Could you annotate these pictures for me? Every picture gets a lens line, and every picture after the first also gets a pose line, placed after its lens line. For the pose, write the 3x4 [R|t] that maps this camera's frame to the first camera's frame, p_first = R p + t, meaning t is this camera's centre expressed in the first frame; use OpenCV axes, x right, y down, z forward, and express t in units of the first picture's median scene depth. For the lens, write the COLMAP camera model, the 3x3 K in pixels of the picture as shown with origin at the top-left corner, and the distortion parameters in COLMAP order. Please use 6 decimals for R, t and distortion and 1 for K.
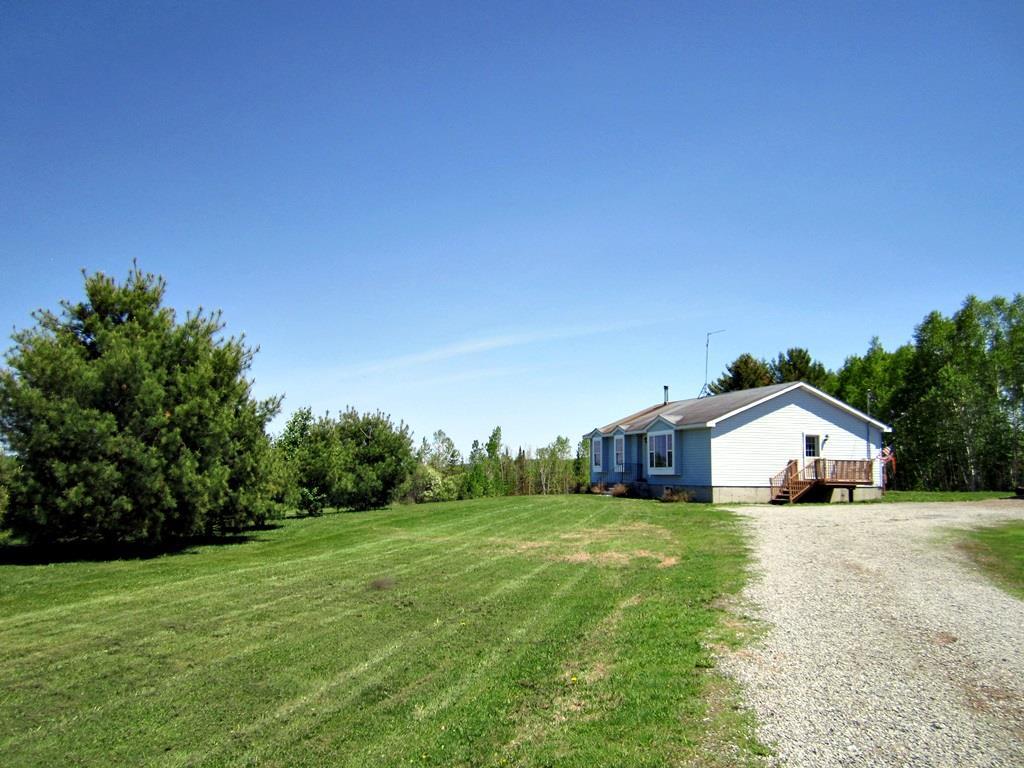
lens RADIAL K [[845.2, 0, 499.5], [0, 845.2, 386.5], [0, 0, 1]] dist [-0.039571, -0.007966]
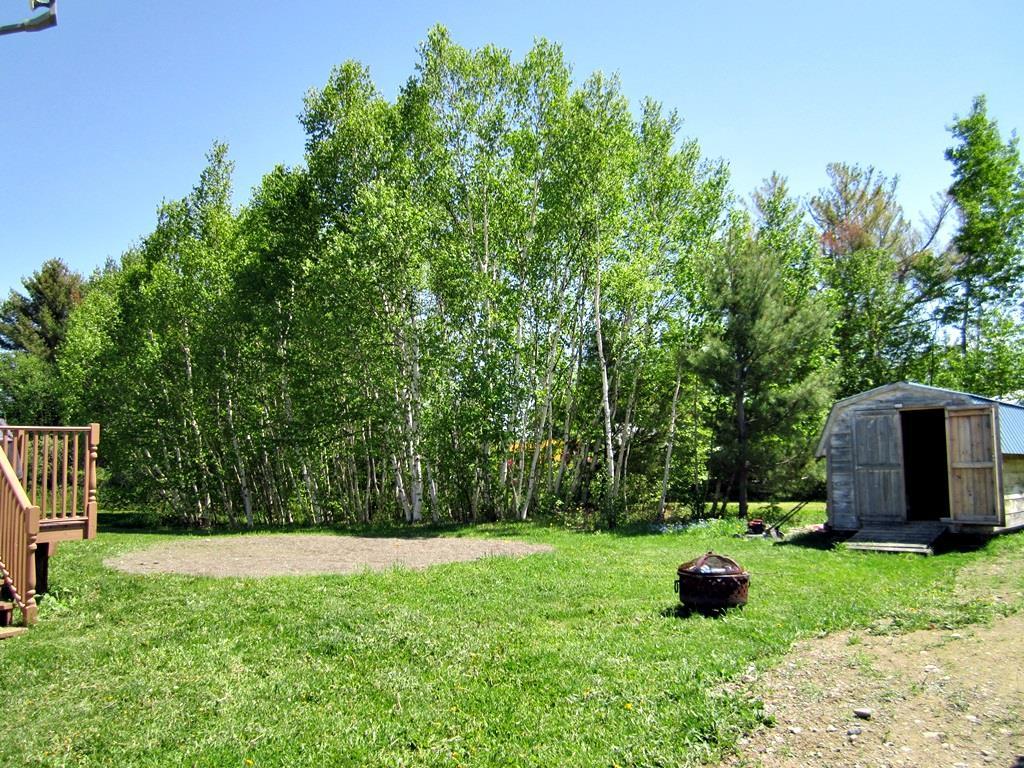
lens RADIAL K [[845.2, 0, 499.5], [0, 845.2, 386.5], [0, 0, 1]] dist [-0.039571, -0.007966]
pose [[0.788760, 0.039546, 0.613428, 0.456262], [-0.050981, 0.998699, 0.001170, 0.078091], [-0.612583, -0.032196, 0.789750, 0.864160]]
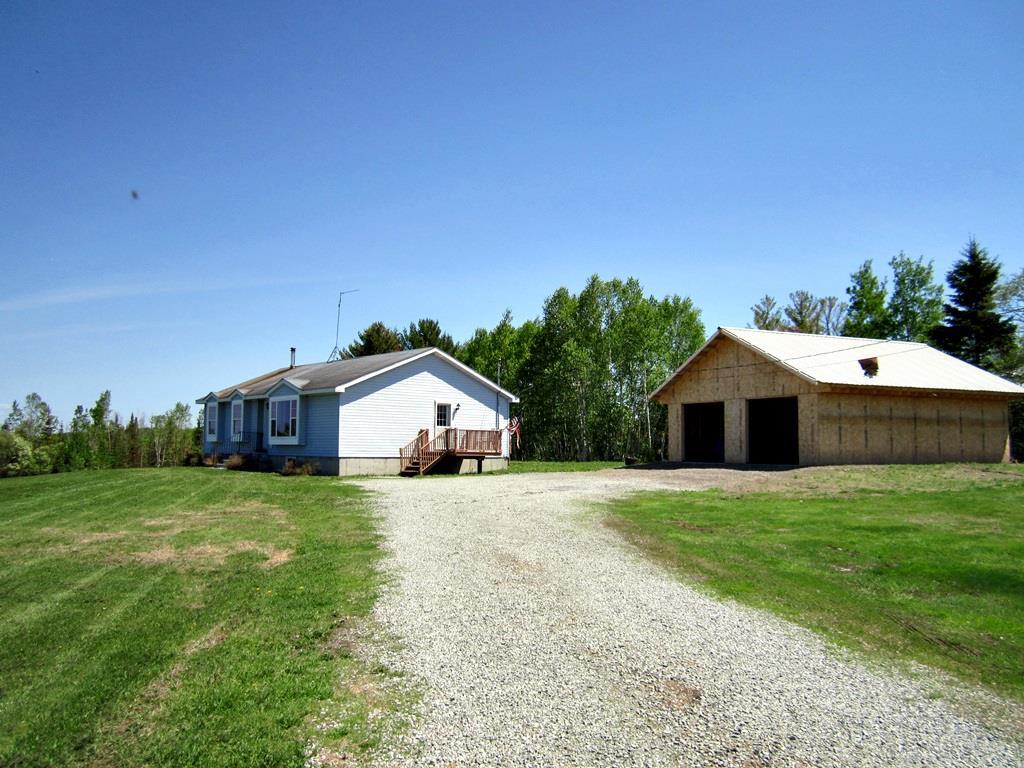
lens RADIAL K [[848.7, 0, 512.0], [0, 848.7, 384.0], [0, 0, 1]] dist [-0.075384, 0.051592]
pose [[0.902171, 0.028850, 0.430413, 0.023147], [-0.042723, 0.998831, 0.022600, 0.009474], [-0.429258, -0.038778, 0.902349, 0.088985]]
